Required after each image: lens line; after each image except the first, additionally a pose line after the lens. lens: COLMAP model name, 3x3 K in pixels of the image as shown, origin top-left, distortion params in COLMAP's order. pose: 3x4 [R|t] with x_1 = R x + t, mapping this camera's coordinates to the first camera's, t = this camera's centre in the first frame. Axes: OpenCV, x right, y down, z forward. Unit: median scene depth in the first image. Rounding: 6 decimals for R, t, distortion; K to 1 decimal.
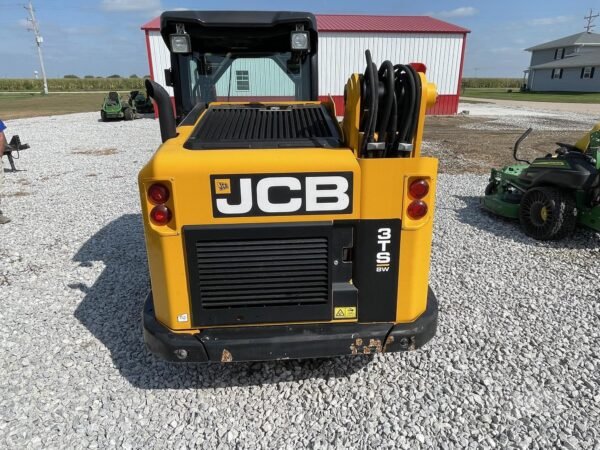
lens RADIAL K [[402.9, 0, 309.8], [0, 402.9, 217.8], [0, 0, 1]] dist [-0.005116, 0.005547]
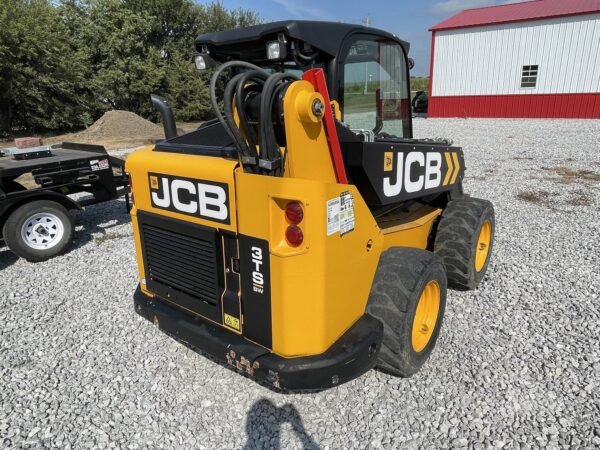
lens RADIAL K [[402.9, 0, 315.4], [0, 402.9, 225.5], [0, 0, 1]] dist [-0.005116, 0.005547]
pose [[0.759813, 0.184923, -0.623287, 0.876550], [-0.171572, 0.981743, 0.082121, -0.126344], [0.627094, 0.044542, 0.777669, 0.353482]]
